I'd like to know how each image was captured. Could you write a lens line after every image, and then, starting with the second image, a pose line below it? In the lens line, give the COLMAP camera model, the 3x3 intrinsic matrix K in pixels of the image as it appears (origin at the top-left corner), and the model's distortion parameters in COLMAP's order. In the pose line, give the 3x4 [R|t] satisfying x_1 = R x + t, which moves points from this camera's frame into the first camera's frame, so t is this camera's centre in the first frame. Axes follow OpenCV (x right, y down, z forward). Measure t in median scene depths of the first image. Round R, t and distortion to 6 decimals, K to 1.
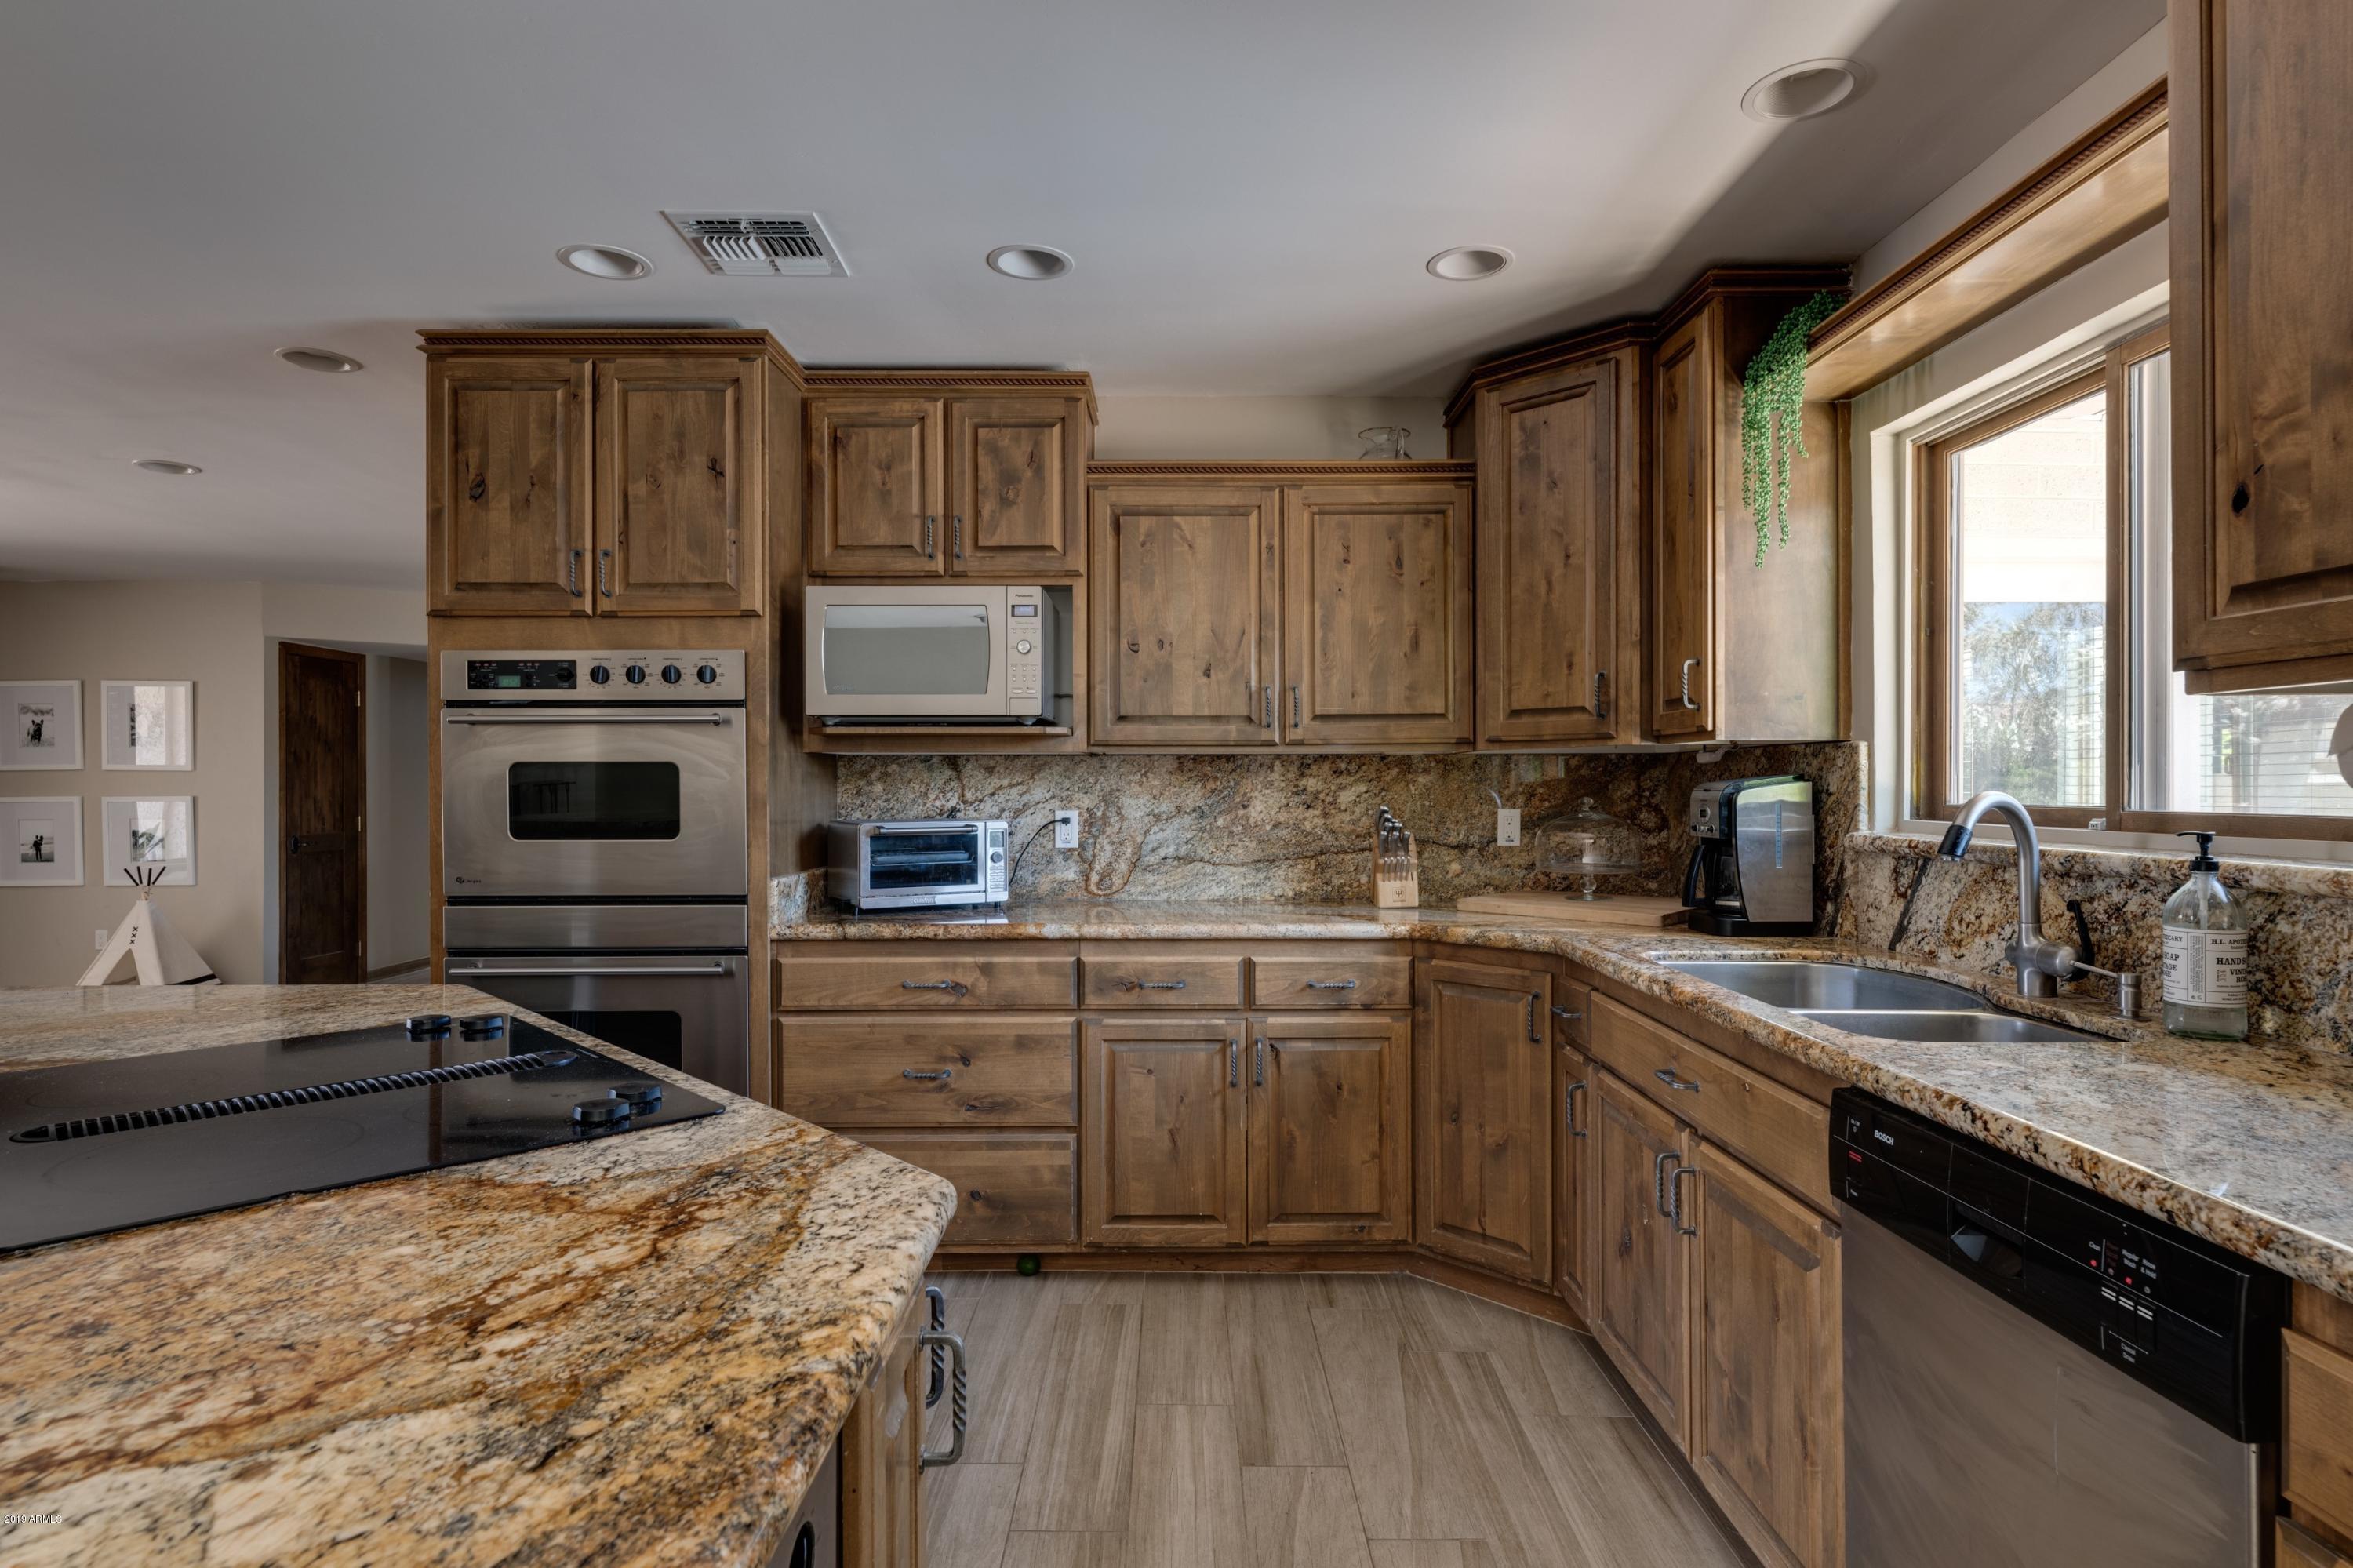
lens RADIAL K [[1215.8, 0, 1178.8], [0, 1215.8, 786.9], [0, 0, 1]] dist [-0.004181, 0.000003]
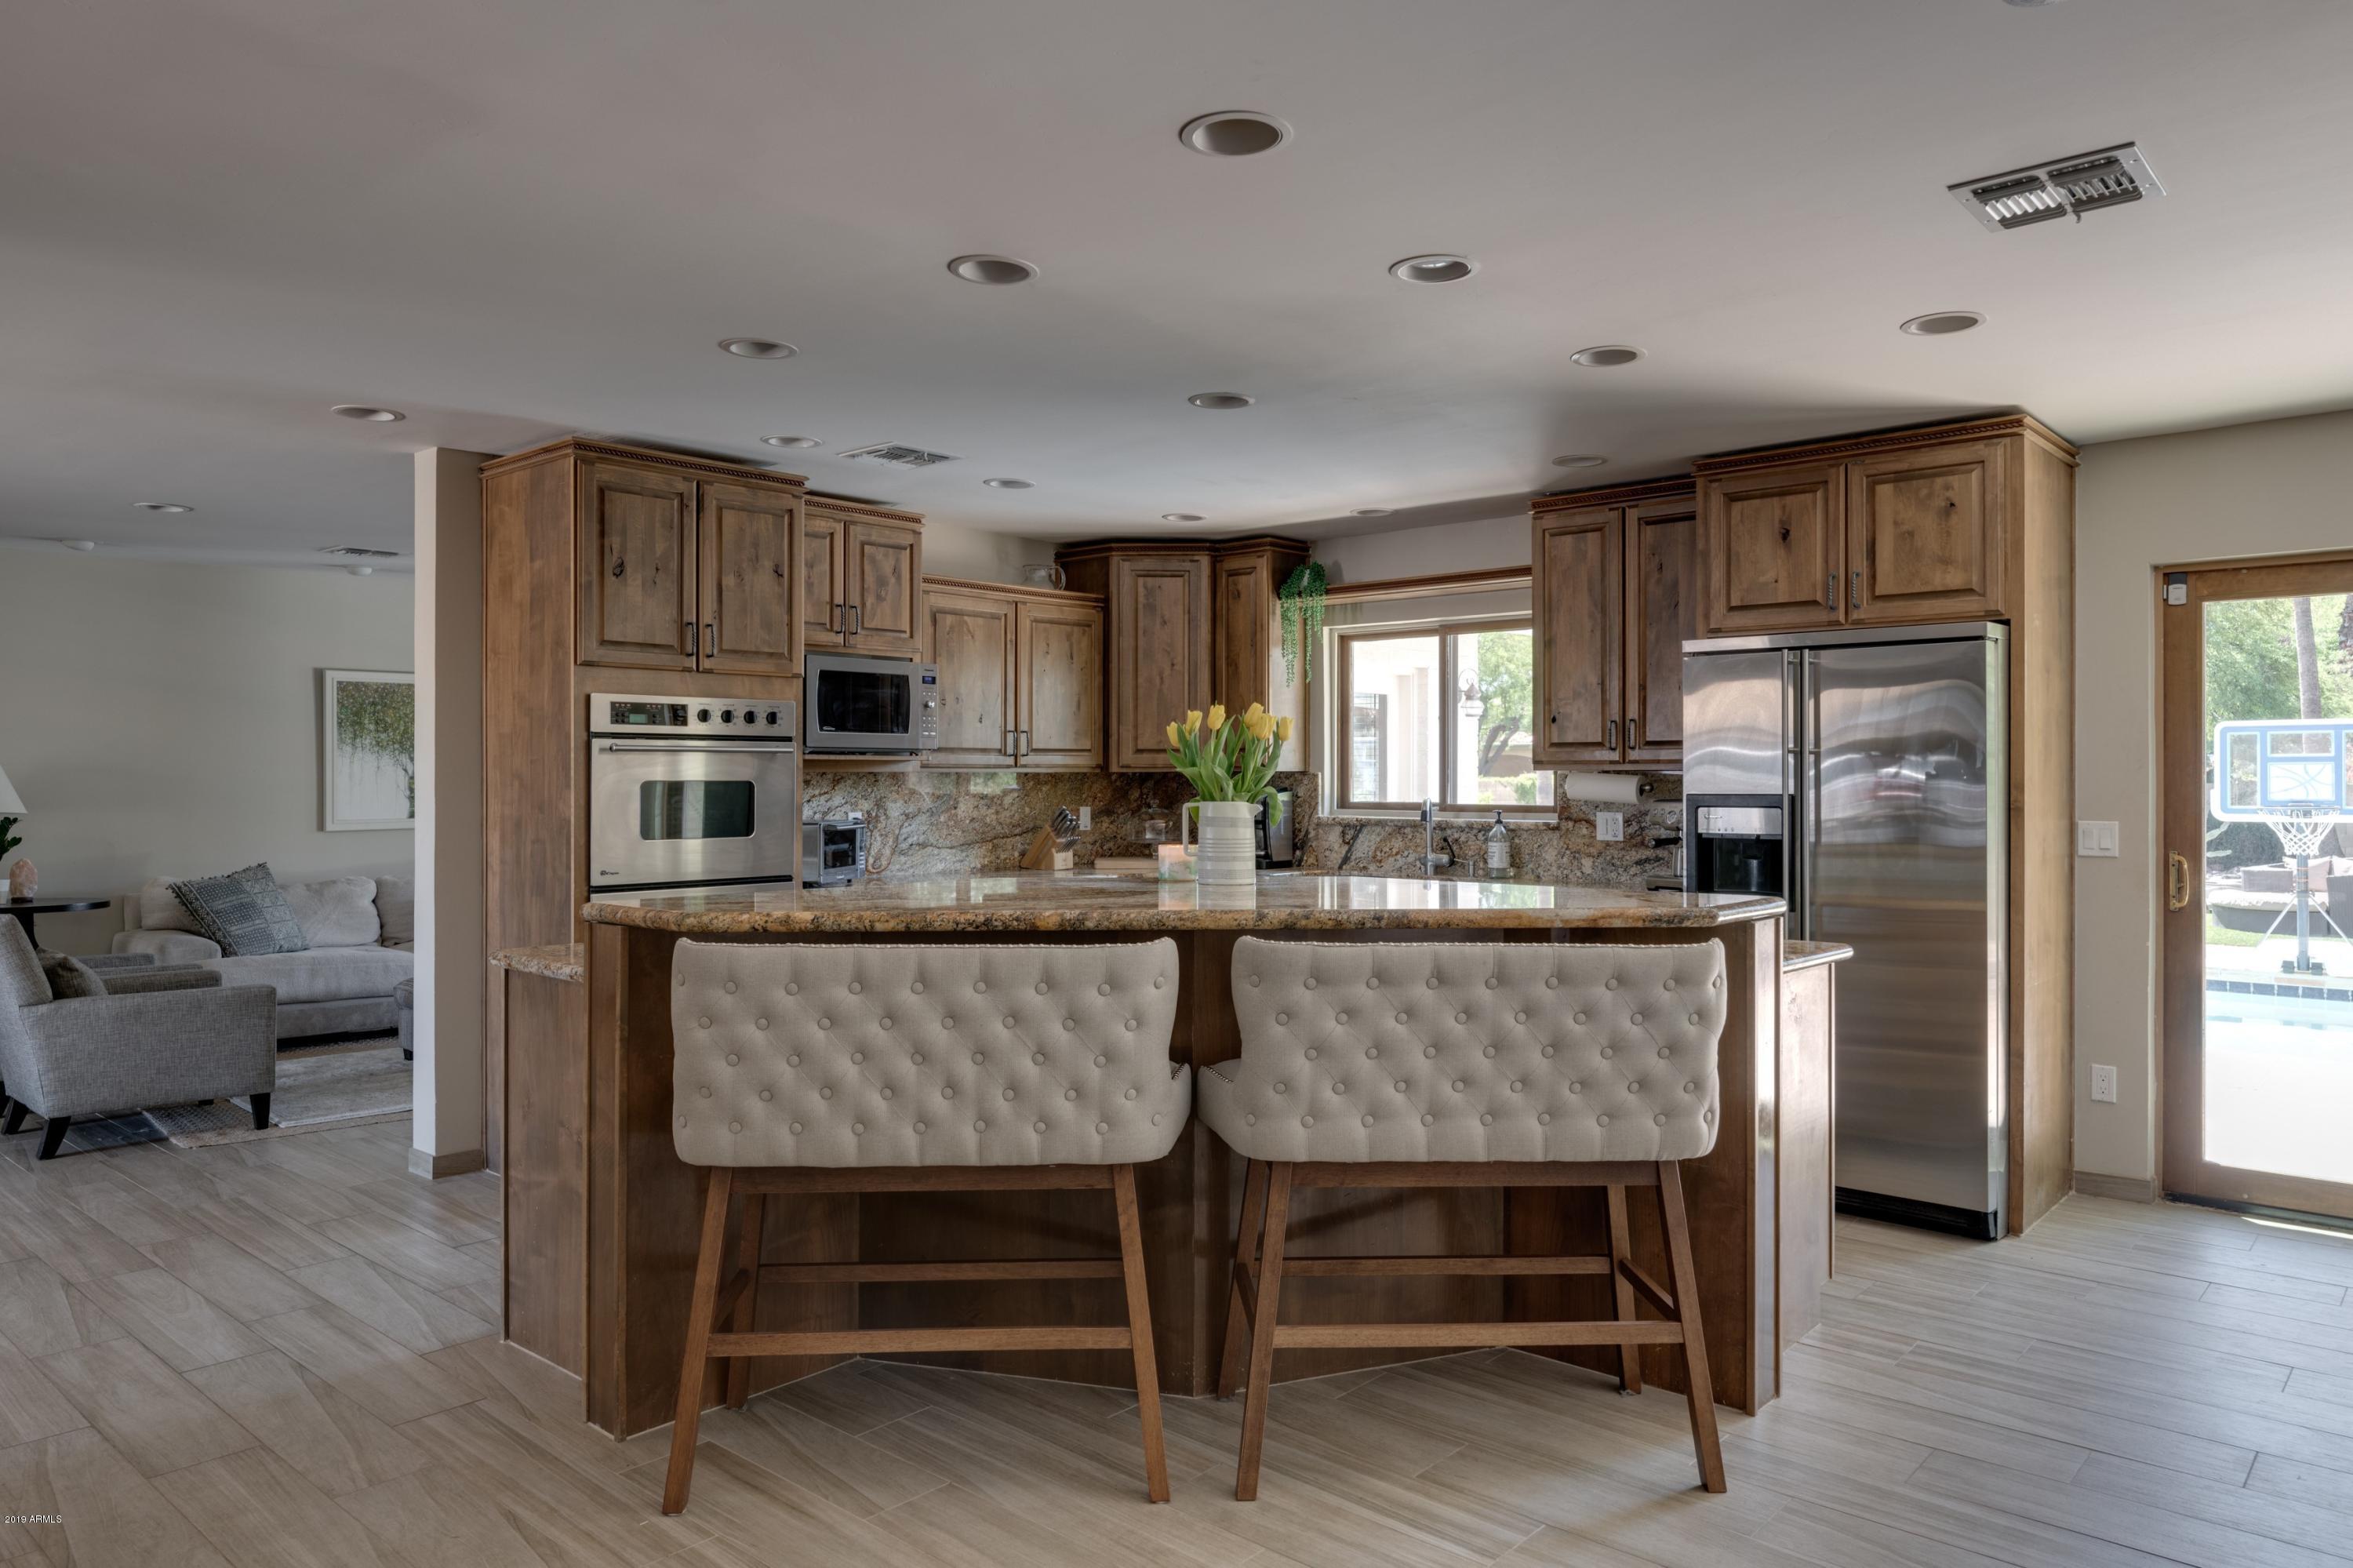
lens RADIAL K [[1528.2, 0, 1173.4], [0, 1528.2, 780.4], [0, 0, 1]] dist [-0.003297, 0.001127]
pose [[0.672762, -0.000297, 0.739859, -1.380121], [-0.000766, 0.999999, 0.001099, -0.022960], [-0.739859, -0.001306, 0.672761, -0.526563]]
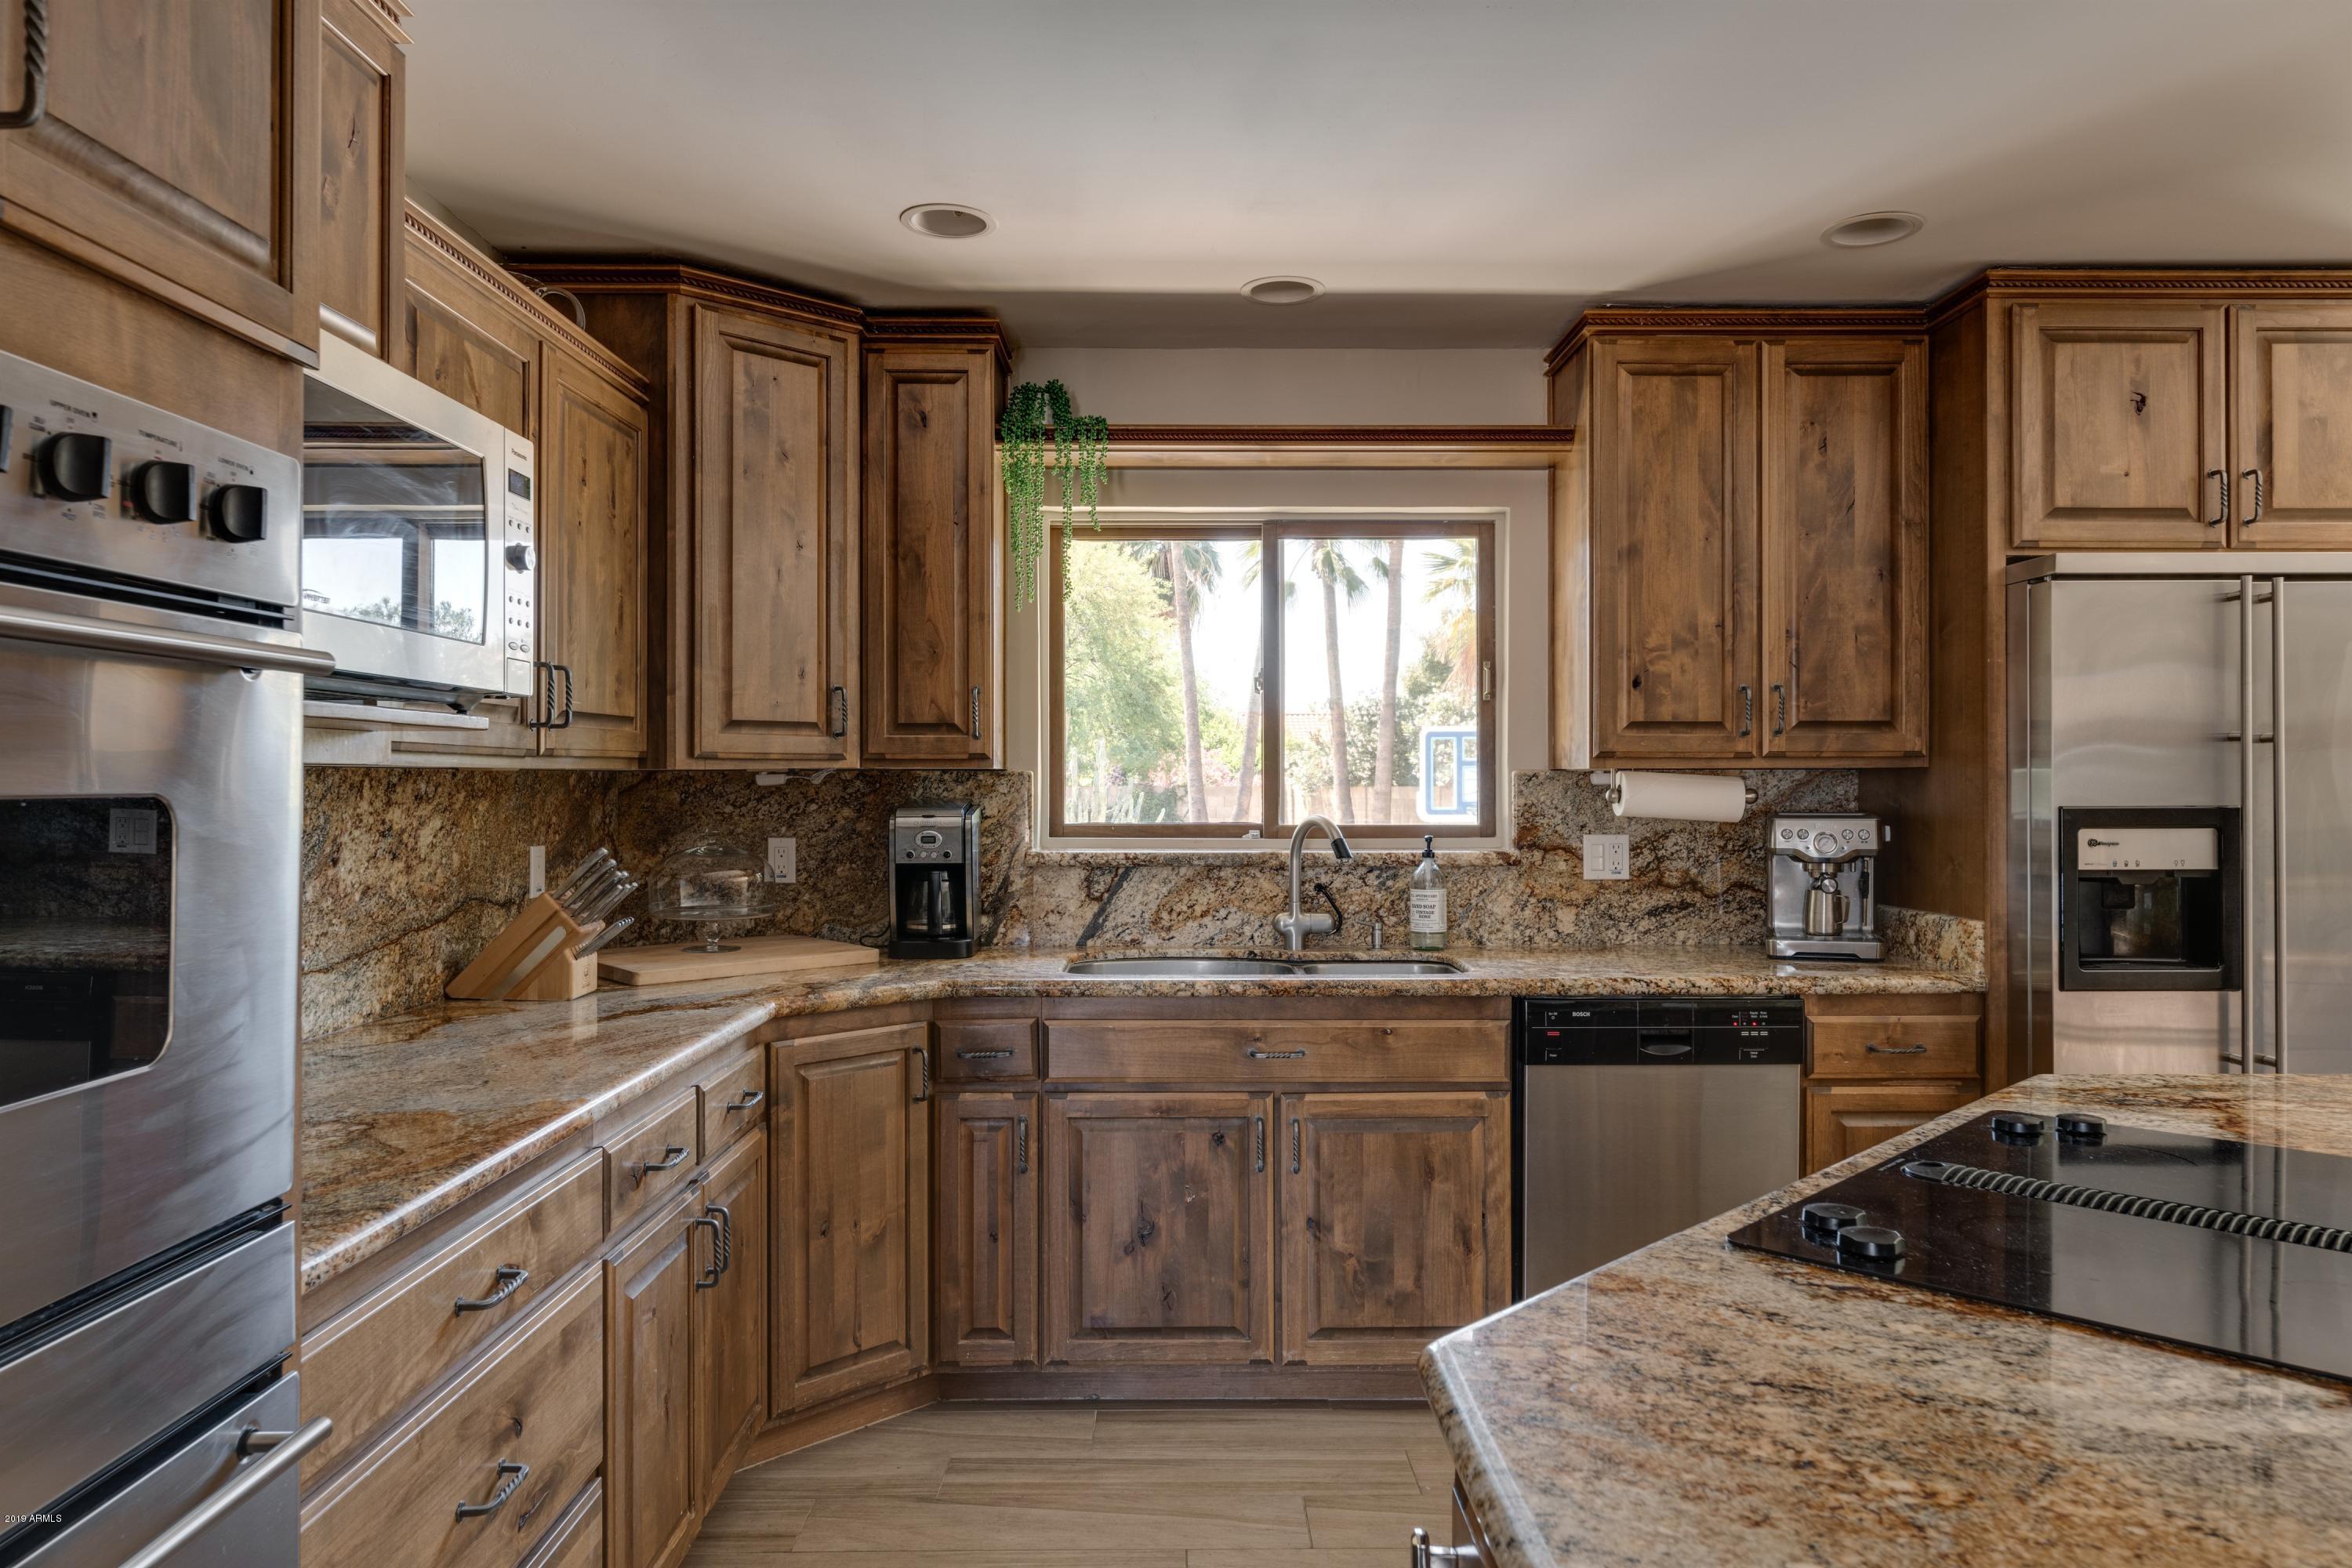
lens RADIAL K [[1527.5, 0, 1181.2], [0, 1527.5, 775.7], [0, 0, 1]] dist [-0.003297, 0.001127]
pose [[-0.007046, 0.004147, 0.999967, -0.779586], [0.001434, 0.999990, -0.004137, -0.023820], [-0.999974, 0.001404, -0.007052, 0.760370]]
